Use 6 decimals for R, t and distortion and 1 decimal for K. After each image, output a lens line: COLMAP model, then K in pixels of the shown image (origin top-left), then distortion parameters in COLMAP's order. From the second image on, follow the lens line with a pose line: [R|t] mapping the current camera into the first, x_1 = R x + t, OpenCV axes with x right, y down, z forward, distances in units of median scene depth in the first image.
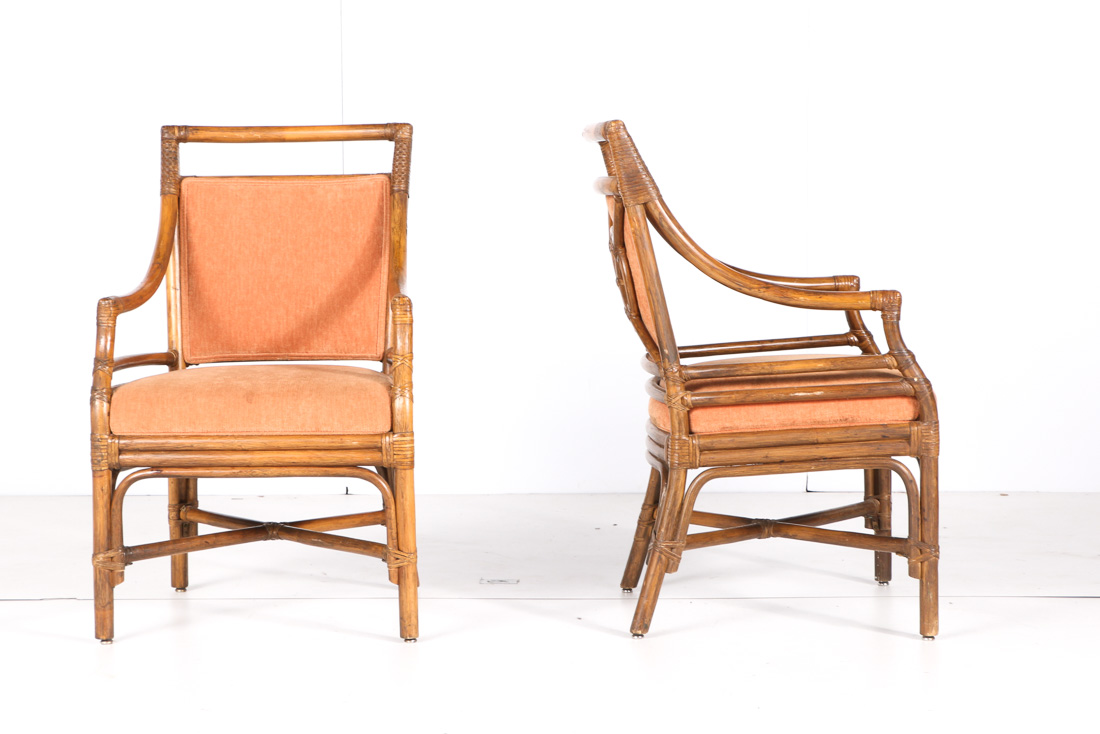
lens RADIAL K [[1779.0, 0, 547.5], [0, 1779.0, 369.7], [0, 0, 1]] dist [0.134054, 0.000000]
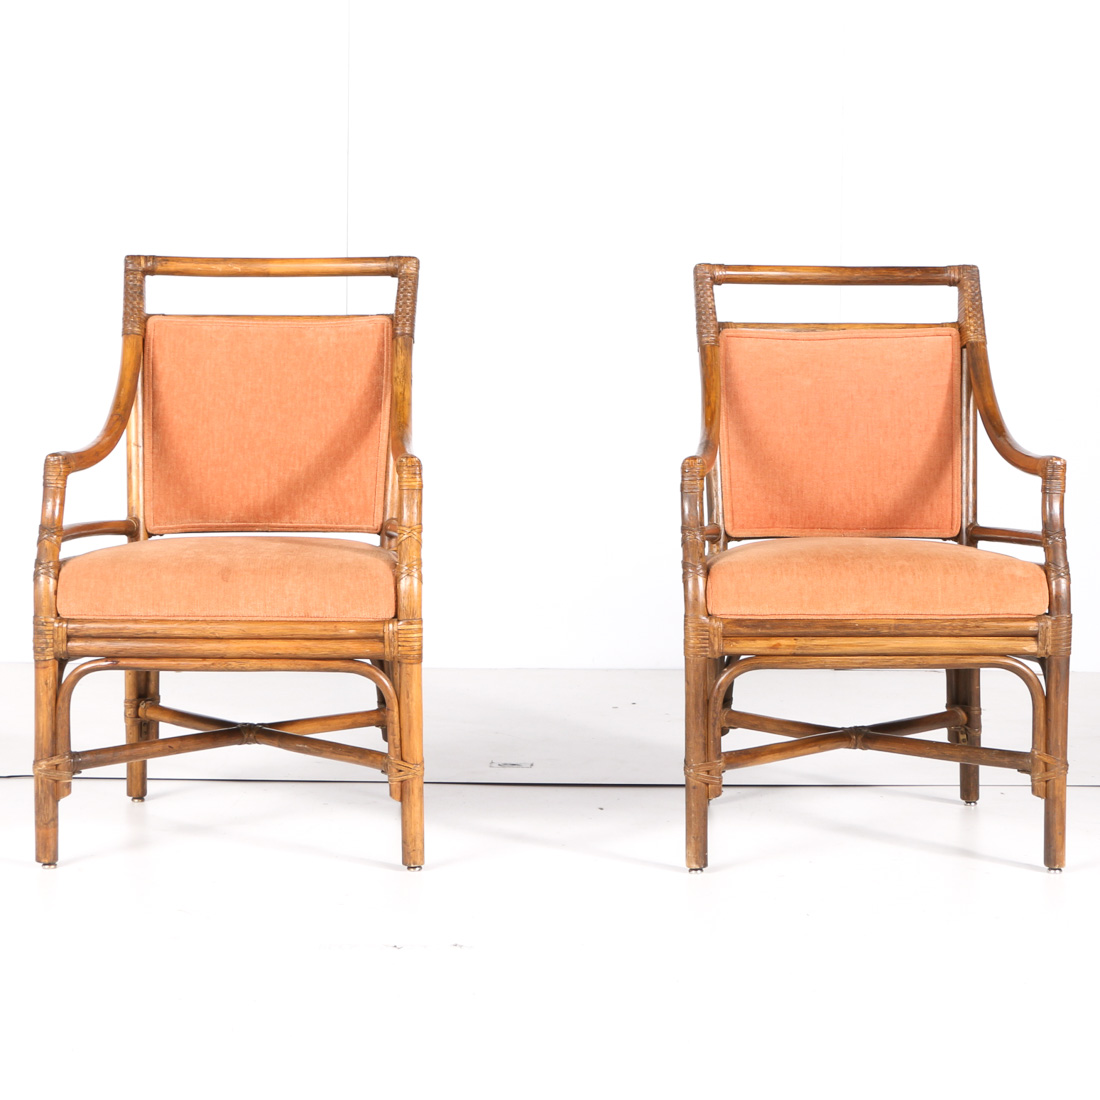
lens RADIAL K [[1817.2, 0, 585.2], [0, 1817.2, 520.6], [0, 0, 1]] dist [0.025033, 0.000000]
pose [[0.999094, 0.014243, 0.040102, -0.032200], [-0.013614, 0.999781, -0.015906, 0.001436], [-0.040320, 0.015345, 0.999069, 0.139781]]
